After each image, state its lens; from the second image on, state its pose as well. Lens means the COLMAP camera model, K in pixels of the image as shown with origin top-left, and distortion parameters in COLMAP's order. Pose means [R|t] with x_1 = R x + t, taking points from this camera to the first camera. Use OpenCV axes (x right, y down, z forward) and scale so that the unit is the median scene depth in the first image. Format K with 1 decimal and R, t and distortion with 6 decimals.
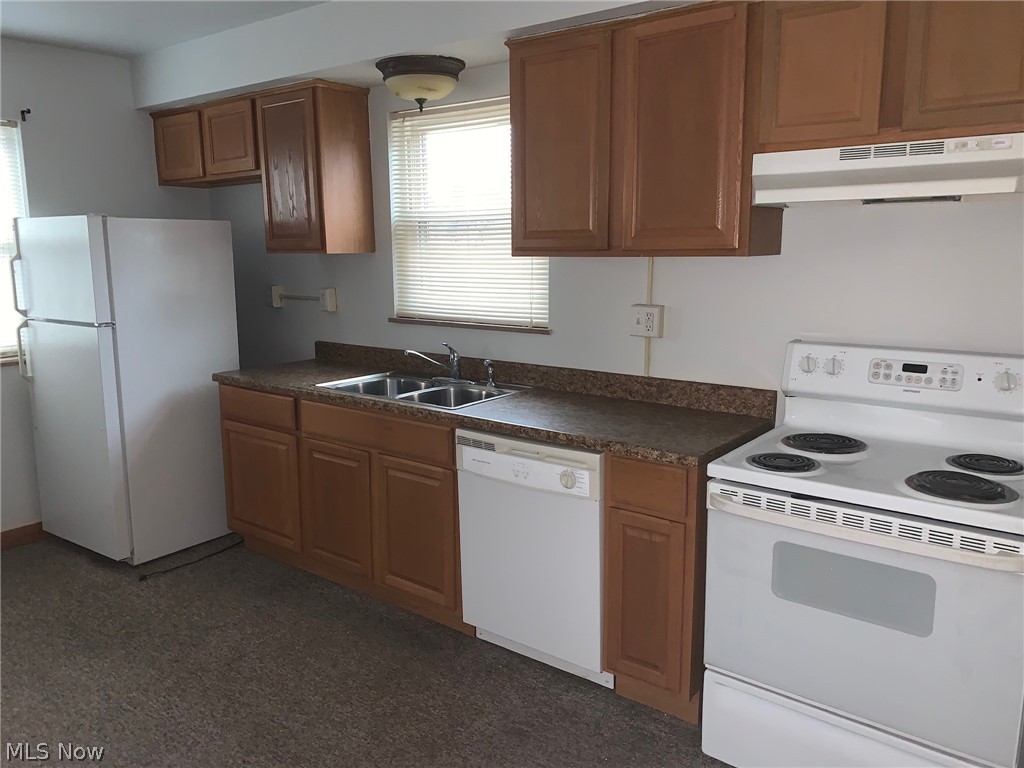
lens RADIAL K [[784.1, 0, 512.0], [0, 784.1, 384.0], [0, 0, 1]] dist [-0.003539, -0.007896]
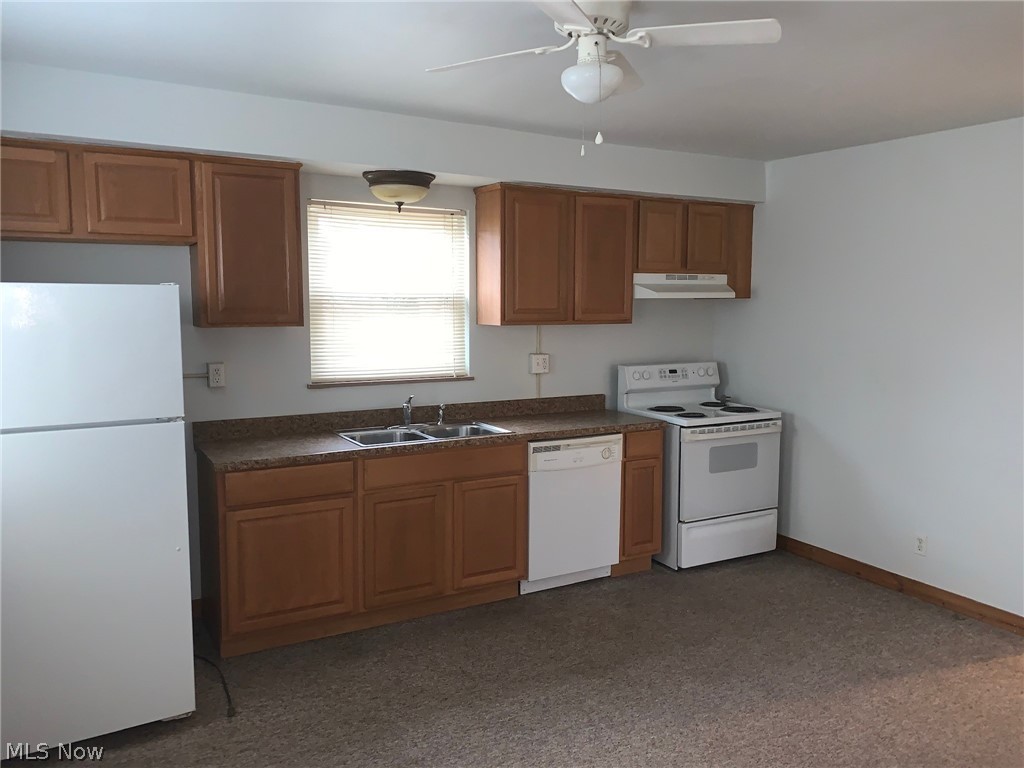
lens RADIAL K [[726.5, 0, 512.0], [0, 726.5, 384.0], [0, 0, 1]] dist [-0.000642, -0.001726]
pose [[0.411084, -0.089471, 0.907196, -1.377698], [0.156829, 0.987275, 0.026304, -0.098115], [-0.898006, 0.131462, 0.419885, 0.478444]]
